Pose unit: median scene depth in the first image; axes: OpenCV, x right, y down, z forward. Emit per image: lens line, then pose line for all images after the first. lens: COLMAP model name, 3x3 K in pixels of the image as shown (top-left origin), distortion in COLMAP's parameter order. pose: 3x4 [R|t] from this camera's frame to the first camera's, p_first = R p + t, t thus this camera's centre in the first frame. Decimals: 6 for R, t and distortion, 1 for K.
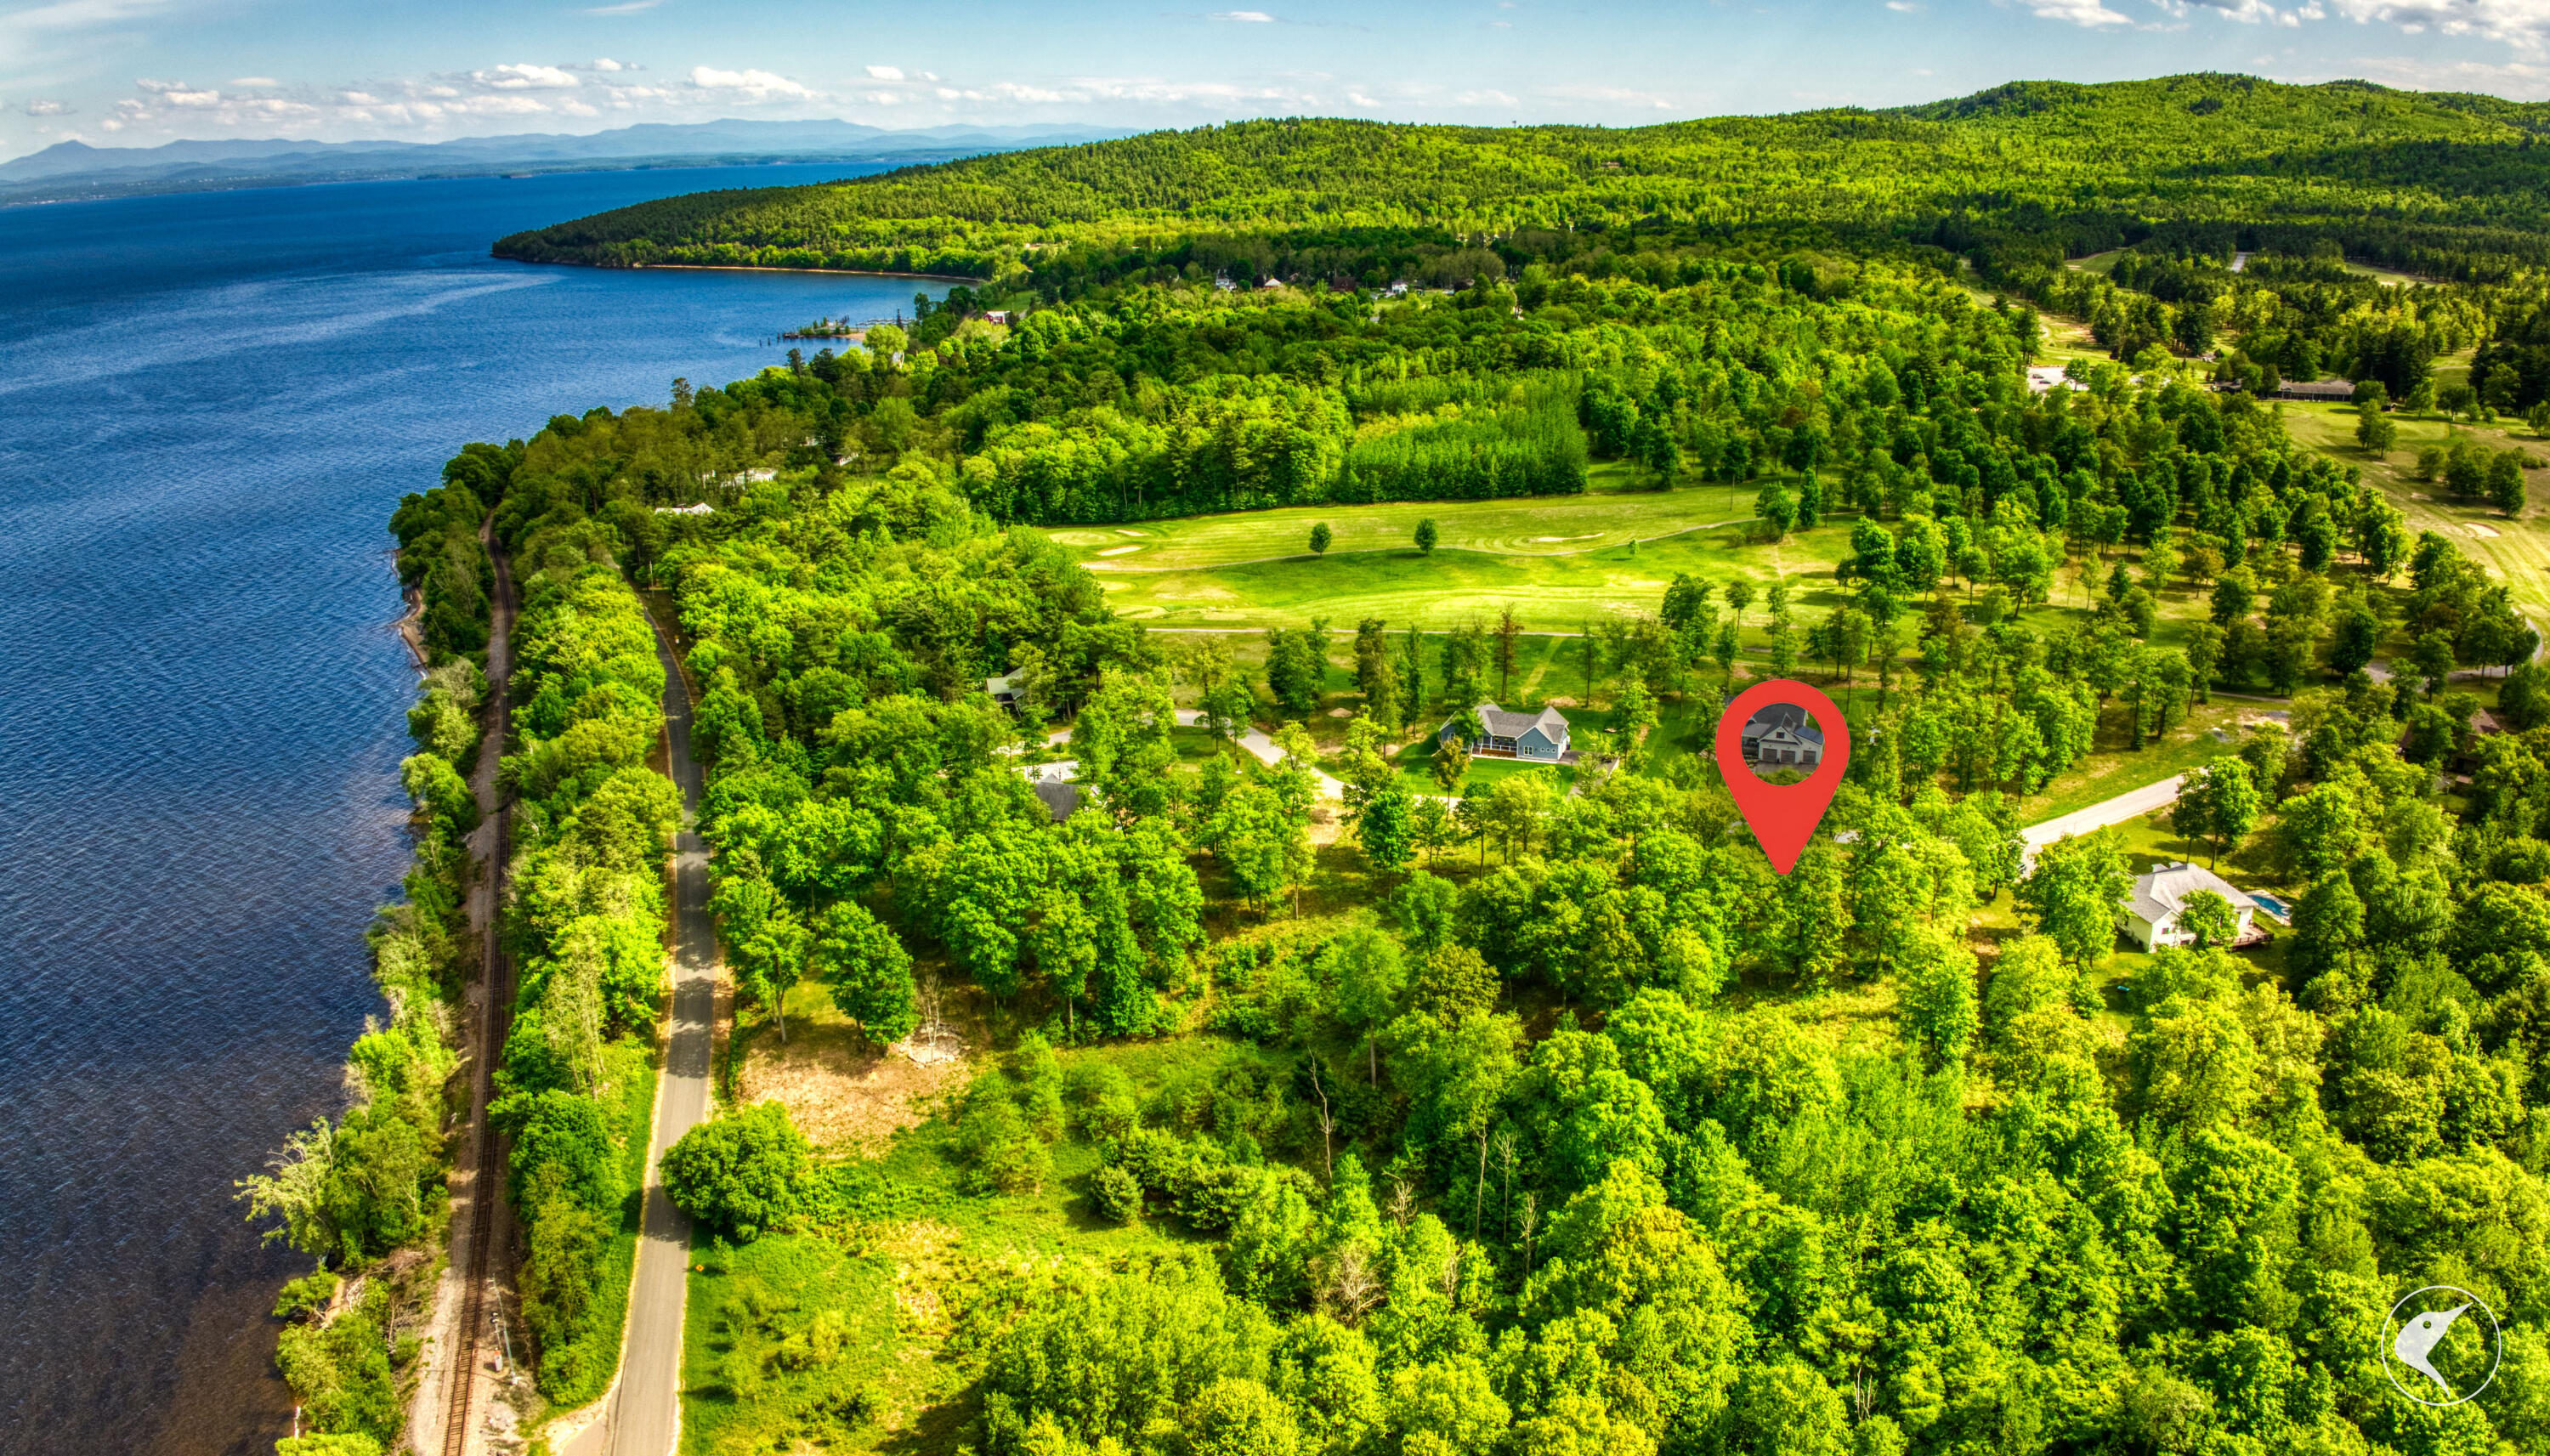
lens RADIAL K [[1821.9, 0, 1302.8], [0, 1821.9, 732.8], [0, 0, 1]] dist [-0.094078, -0.013531]
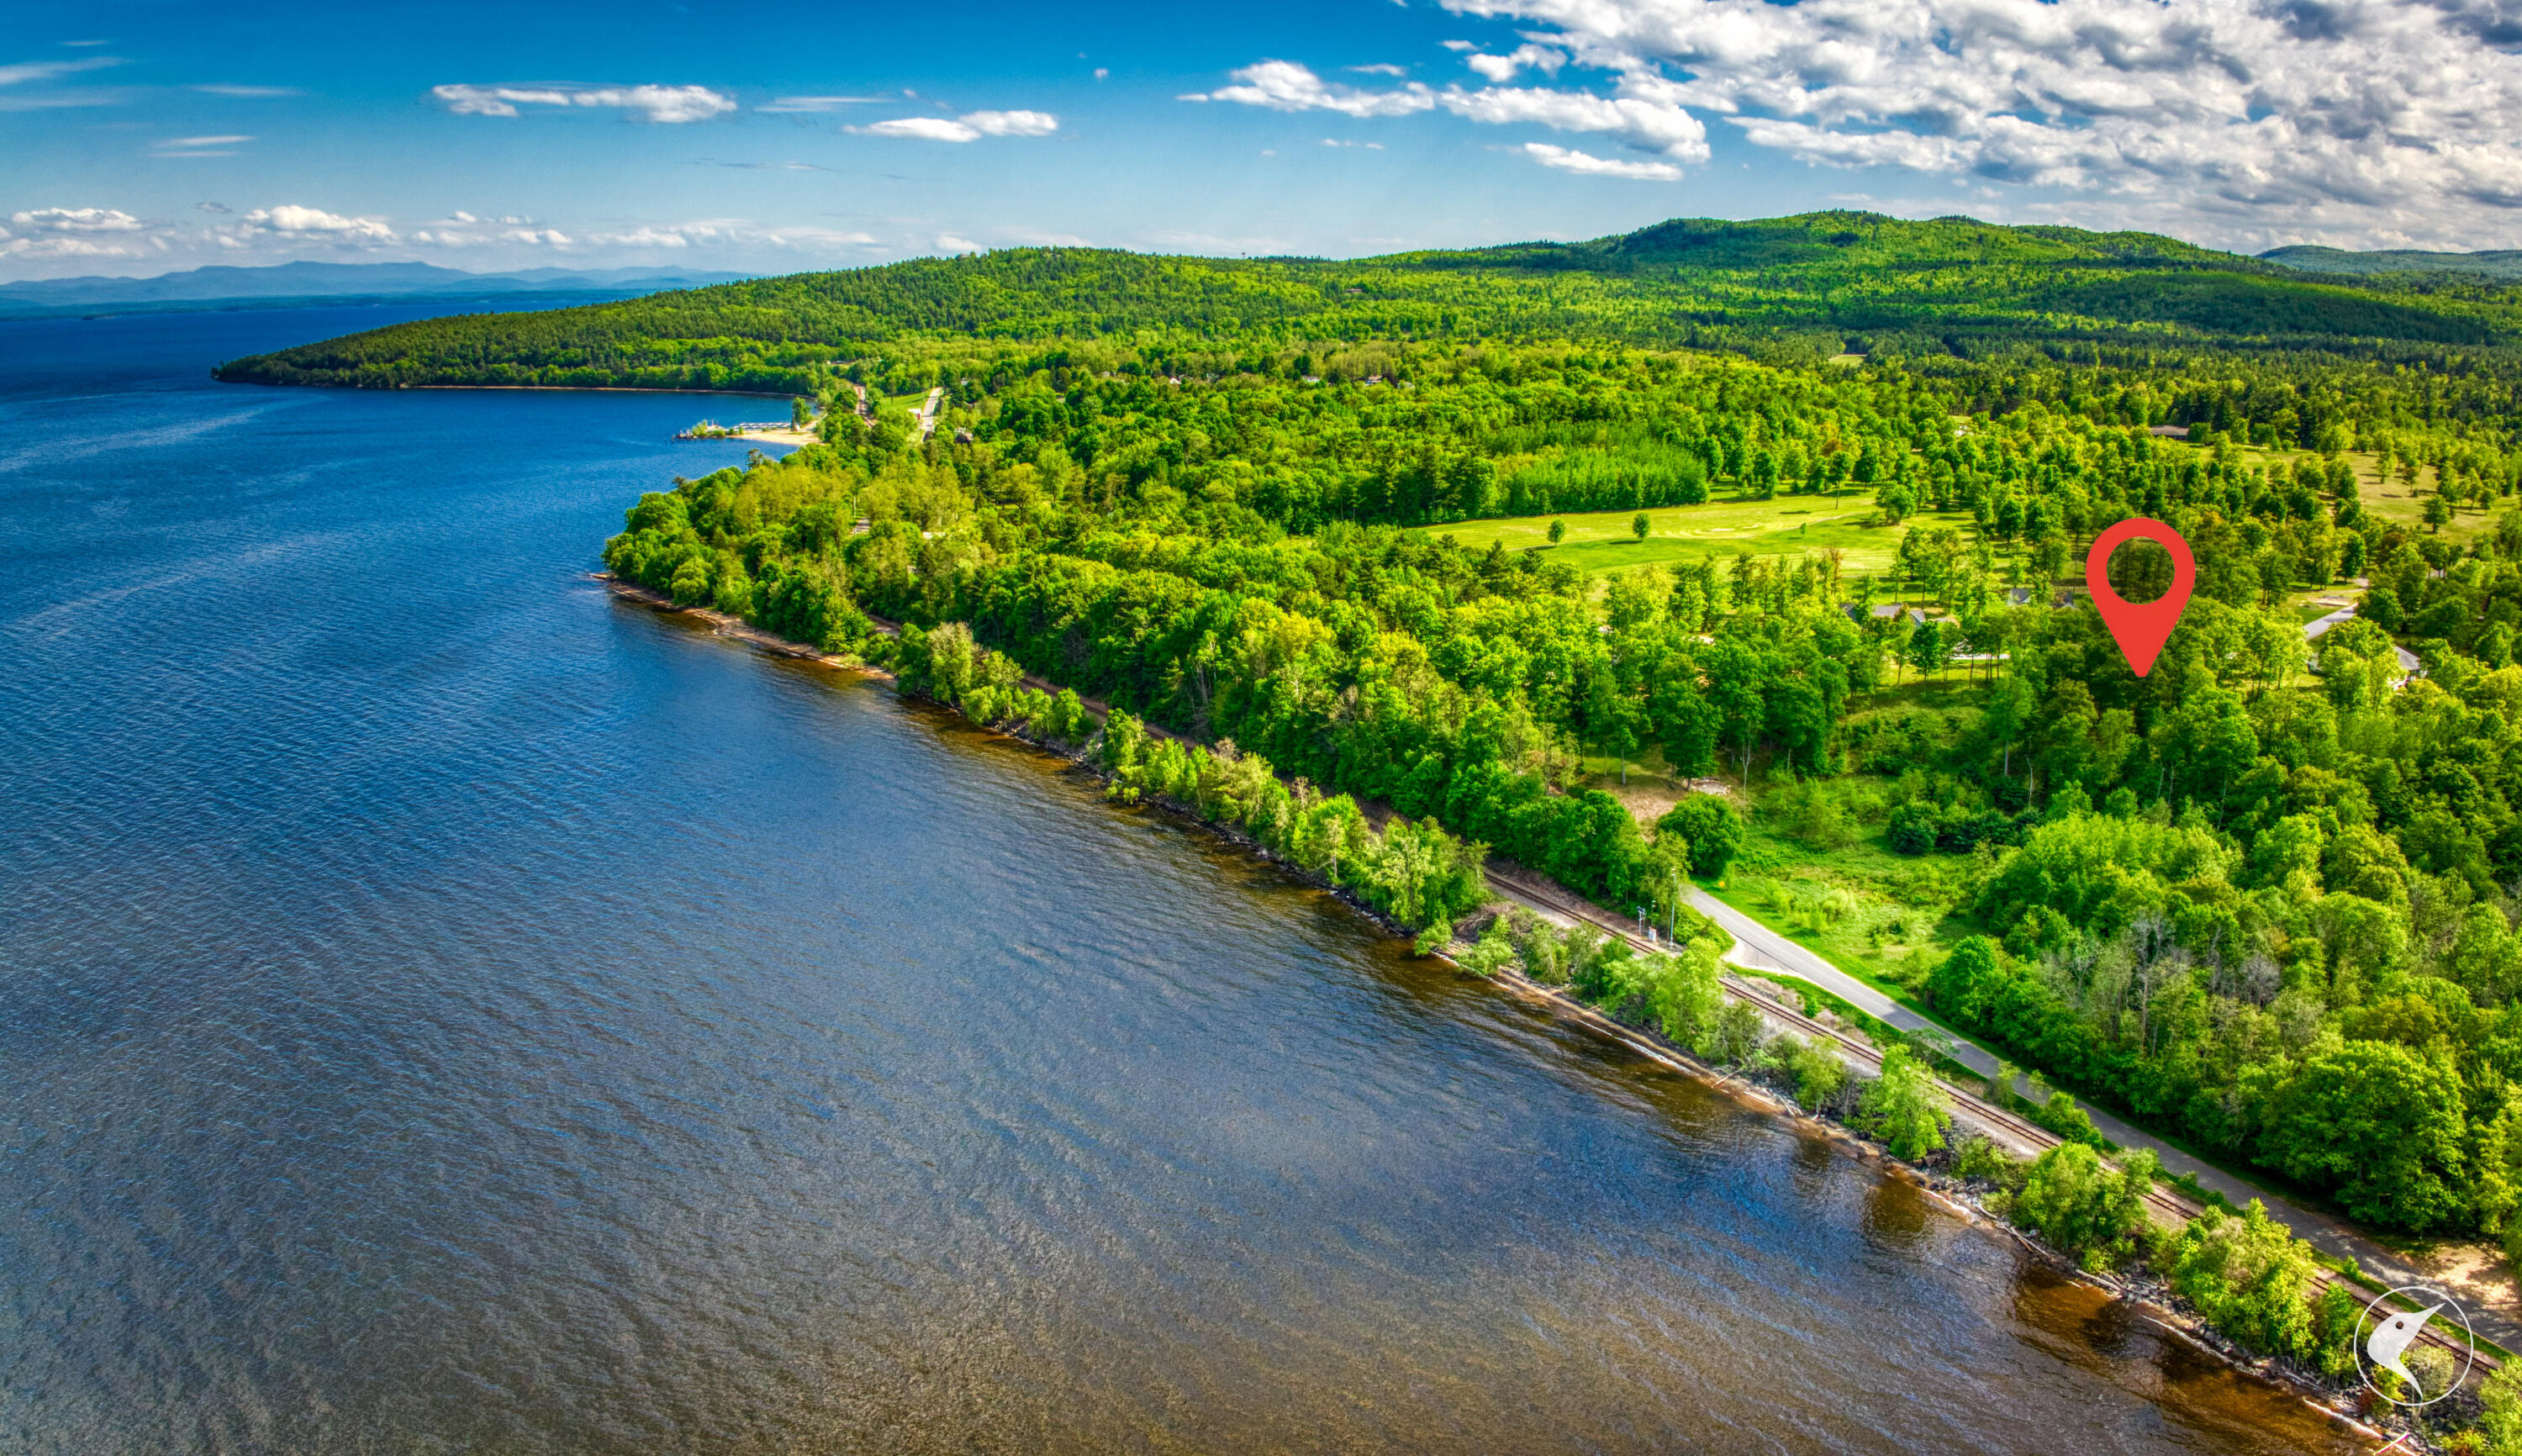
lens RADIAL K [[1801.9, 0, 1268.5], [0, 1801.9, 734.5], [0, 0, 1]] dist [-0.094078, -0.013531]
pose [[0.980233, -0.038153, 0.194132, -0.103390], [0.051929, 0.996443, -0.066375, 0.025395], [-0.190909, 0.075144, 0.978727, -0.043045]]
